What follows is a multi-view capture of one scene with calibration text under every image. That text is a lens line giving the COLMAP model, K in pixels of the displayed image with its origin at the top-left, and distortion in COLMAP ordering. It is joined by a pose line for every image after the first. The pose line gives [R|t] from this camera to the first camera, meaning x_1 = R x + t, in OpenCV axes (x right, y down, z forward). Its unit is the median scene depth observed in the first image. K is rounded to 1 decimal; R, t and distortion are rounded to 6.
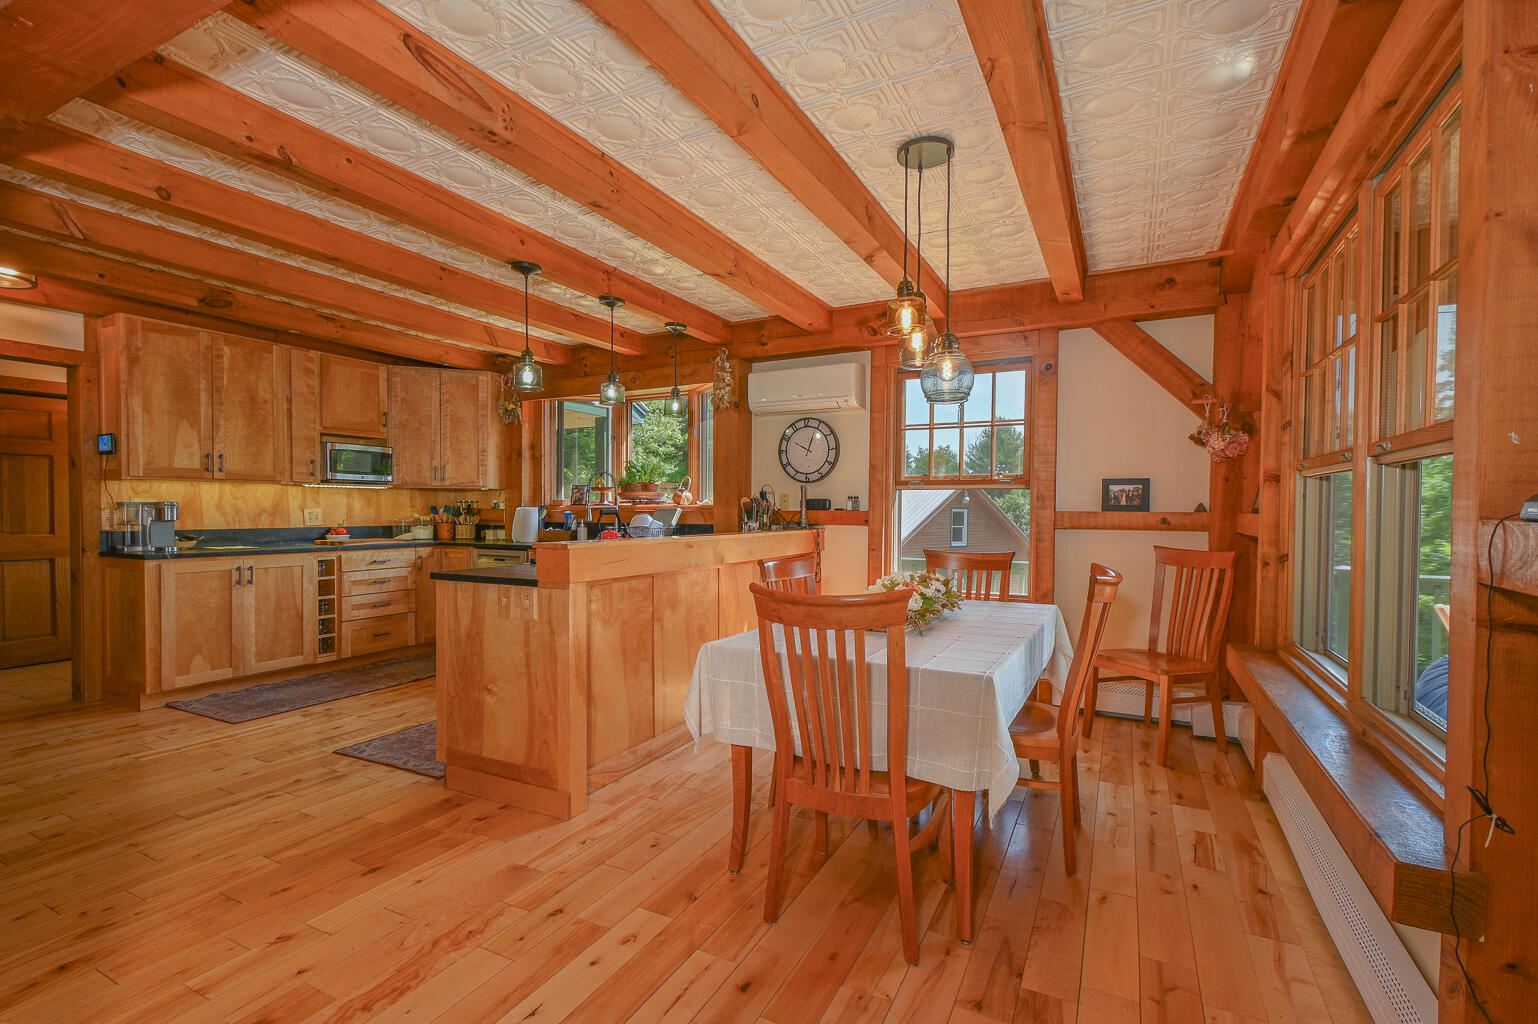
lens RADIAL K [[684.7, 0, 771.2], [0, 684.7, 518.4], [0, 0, 1]] dist [0.008321, -0.004277]
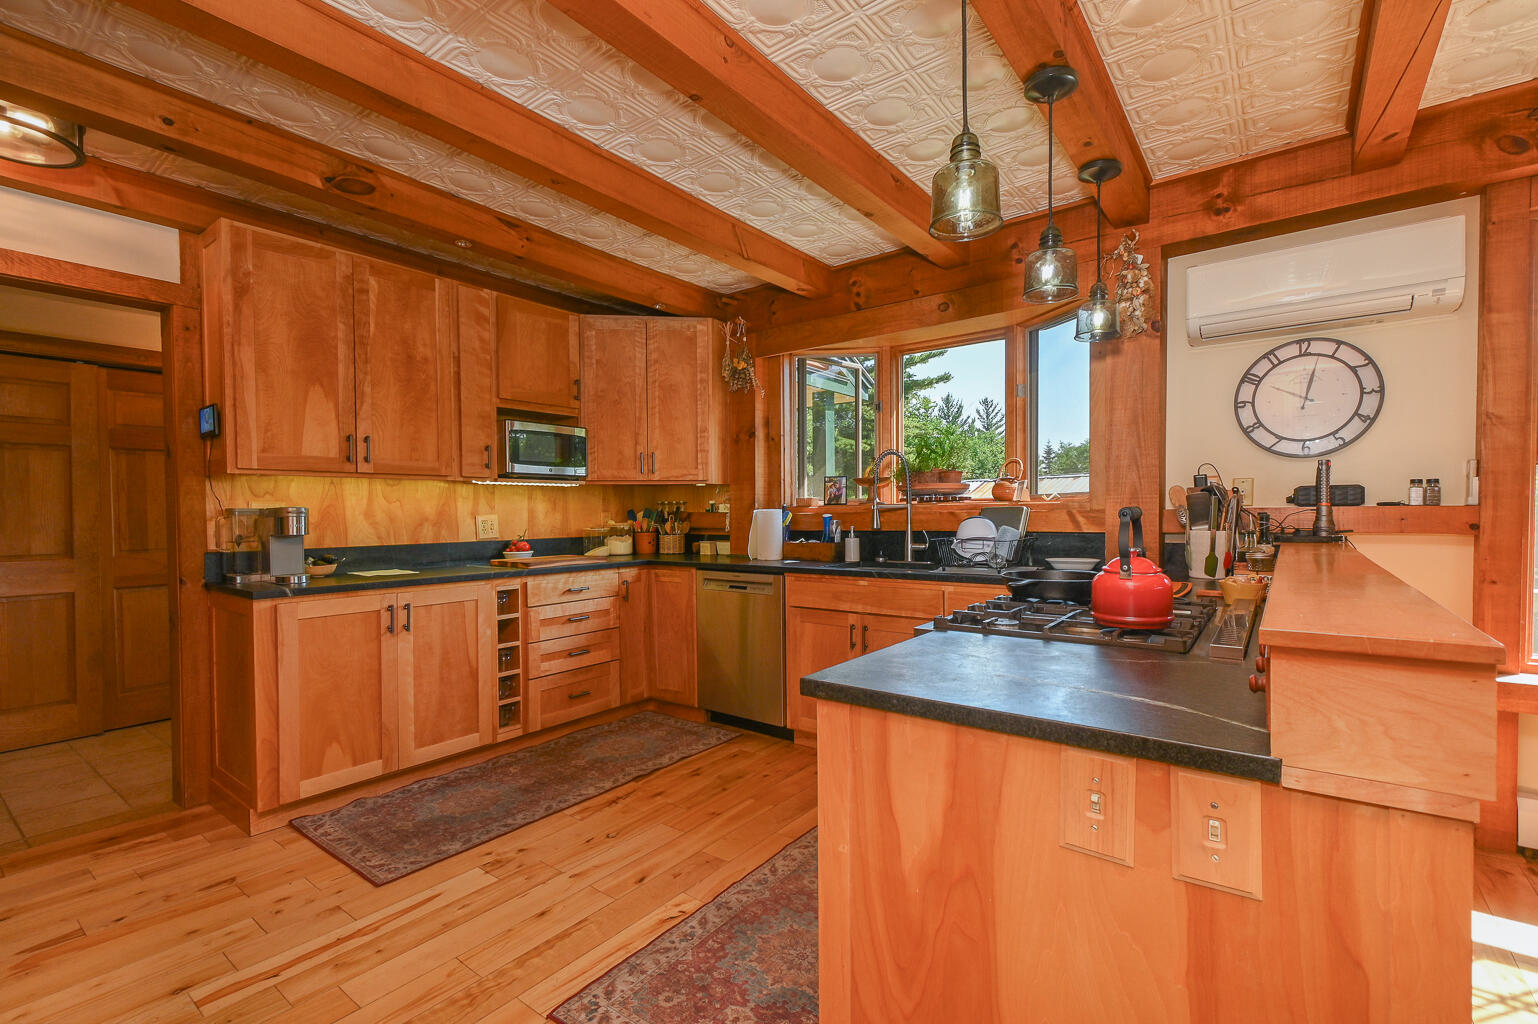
lens RADIAL K [[684.7, 0, 774.2], [0, 684.7, 517.6], [0, 0, 1]] dist [0.008321, -0.004277]
pose [[0.984744, -0.011636, -0.173620, -0.282143], [0.010980, 0.999928, -0.004743, -0.005566], [0.173663, 0.002764, 0.984801, 0.394309]]
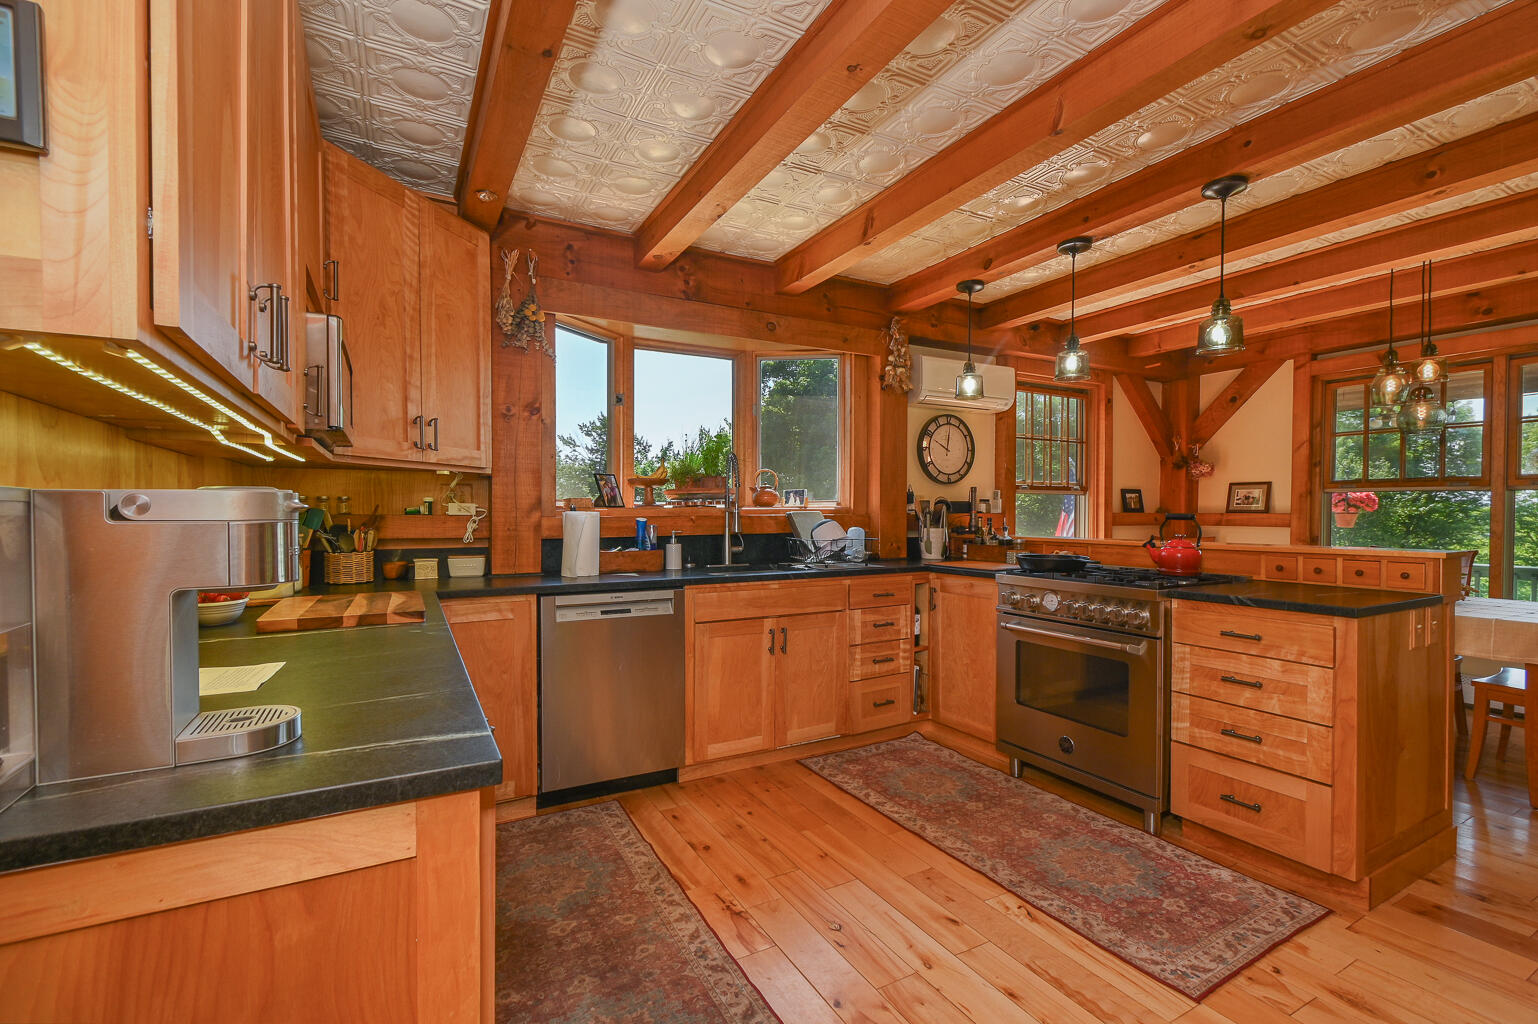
lens RADIAL K [[684.7, 0, 780.1], [0, 684.7, 512.4], [0, 0, 1]] dist [0.008321, -0.004277]
pose [[0.553829, -0.005785, 0.832610, -0.879829], [0.013993, 0.999899, -0.002360, -0.014557], [-0.832513, 0.012958, 0.553855, 0.697490]]
